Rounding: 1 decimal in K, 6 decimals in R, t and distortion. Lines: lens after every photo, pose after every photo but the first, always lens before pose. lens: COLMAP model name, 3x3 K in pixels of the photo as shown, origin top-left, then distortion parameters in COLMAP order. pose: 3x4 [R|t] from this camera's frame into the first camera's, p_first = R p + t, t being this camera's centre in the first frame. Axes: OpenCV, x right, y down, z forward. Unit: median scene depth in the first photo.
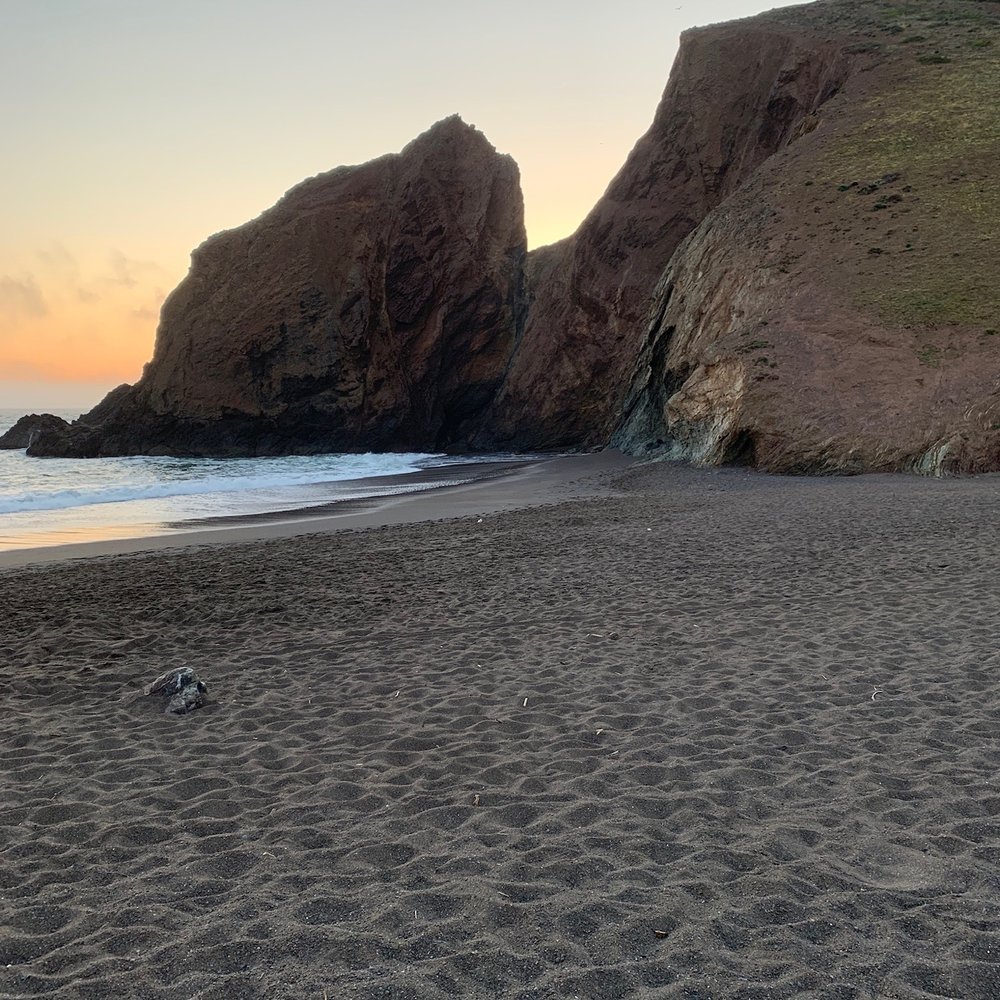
lens RADIAL K [[1060.6, 0, 500.0], [0, 1060.6, 500.0], [0, 0, 1]] dist [0.119614, -0.005628]
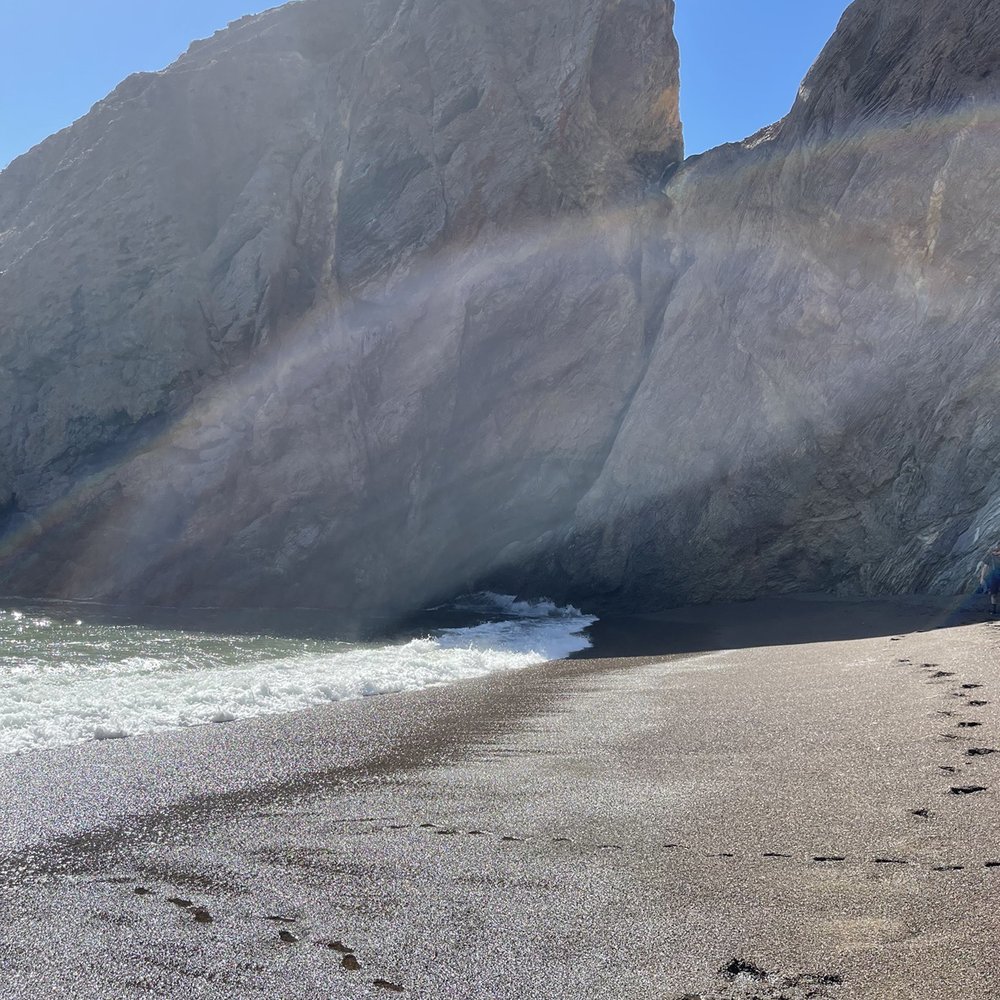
lens RADIAL K [[1060.6, 0, 500.0], [0, 1060.6, 500.0], [0, 0, 1]] dist [0.119614, -0.005628]
pose [[0.985439, 0.040291, -0.165189, 0.032070], [-0.066551, 0.985408, -0.156659, -0.027876], [0.156467, 0.165371, 0.973741, 0.613347]]
